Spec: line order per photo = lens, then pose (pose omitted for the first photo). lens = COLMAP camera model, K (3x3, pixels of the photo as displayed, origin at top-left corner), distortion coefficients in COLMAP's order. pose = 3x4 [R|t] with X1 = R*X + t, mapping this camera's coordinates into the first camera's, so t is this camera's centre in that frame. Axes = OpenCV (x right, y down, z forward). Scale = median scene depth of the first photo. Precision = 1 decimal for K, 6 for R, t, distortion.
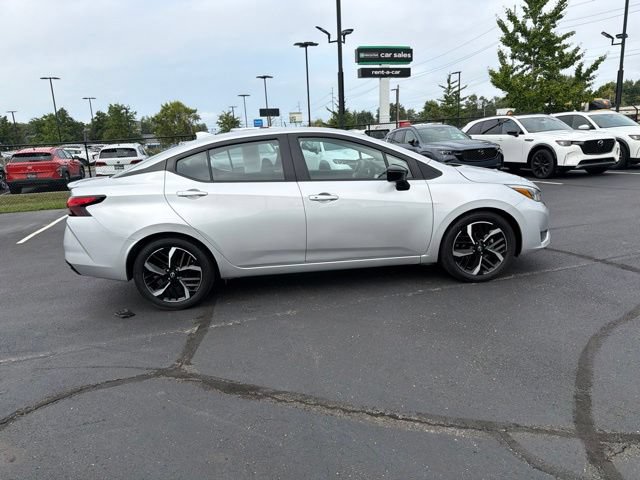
lens RADIAL K [[452.0, 0, 323.6], [0, 452.0, 241.9], [0, 0, 1]] dist [0.040296, -0.050163]
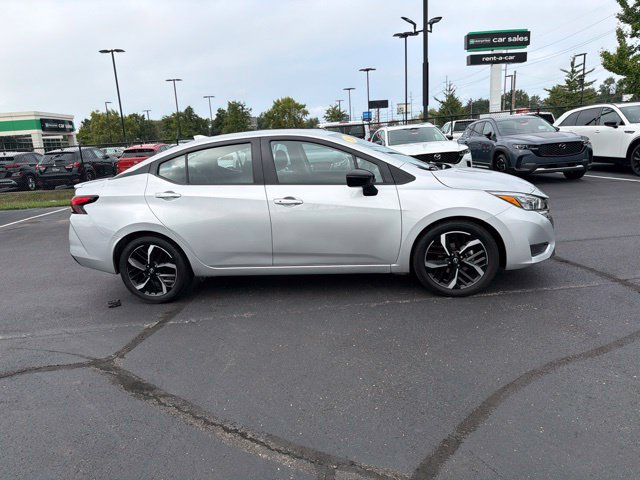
lens RADIAL K [[452.0, 0, 323.6], [0, 452.0, 238.9], [0, 0, 1]] dist [0.040296, -0.050163]
pose [[0.971504, 0.040007, -0.233623, 0.298982], [-0.037574, 0.999183, 0.014859, -0.032758], [0.234027, -0.005657, 0.972214, 0.050773]]
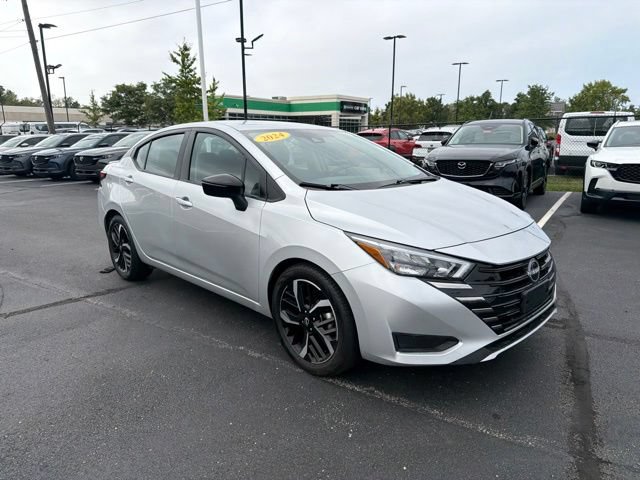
lens RADIAL K [[452.0, 0, 321.9], [0, 452.0, 239.9], [0, 0, 1]] dist [0.040296, -0.050163]
pose [[0.643424, 0.220259, -0.733138, 0.803341], [-0.195095, 0.973269, 0.121181, -0.178954], [0.740232, 0.065061, 0.669196, 0.586790]]
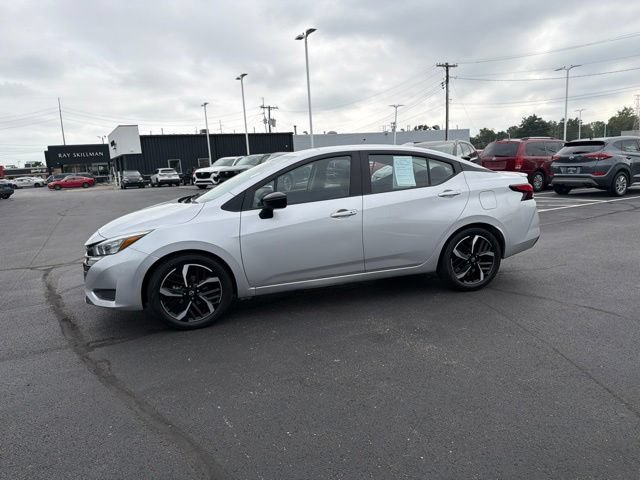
lens RADIAL K [[452.0, 0, 322.4], [0, 452.0, 249.8], [0, 0, 1]] dist [0.040296, -0.050163]
pose [[0.973789, -0.026171, 0.225944, -0.938966], [0.036089, 0.998553, -0.039879, 0.076838], [-0.224574, 0.046988, 0.973324, -0.042570]]
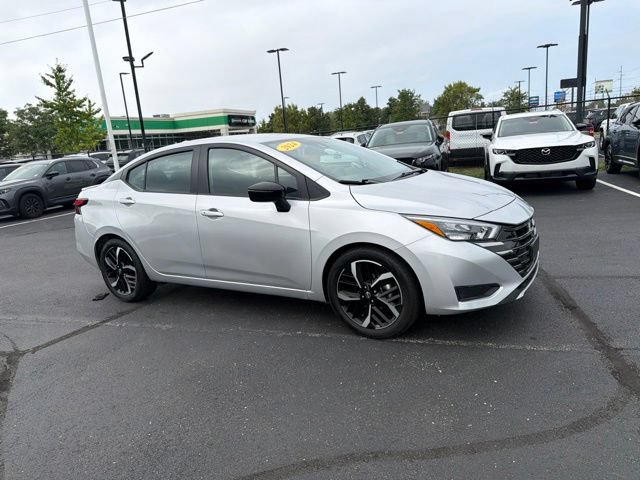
lens RADIAL K [[452.0, 0, 321.9], [0, 452.0, 242.5], [0, 0, 1]] dist [0.040296, -0.050163]
pose [[0.813520, 0.110571, -0.570928, 0.705857], [-0.085338, 0.993828, 0.070875, -0.119954], [0.575241, -0.008936, 0.817935, 0.343093]]
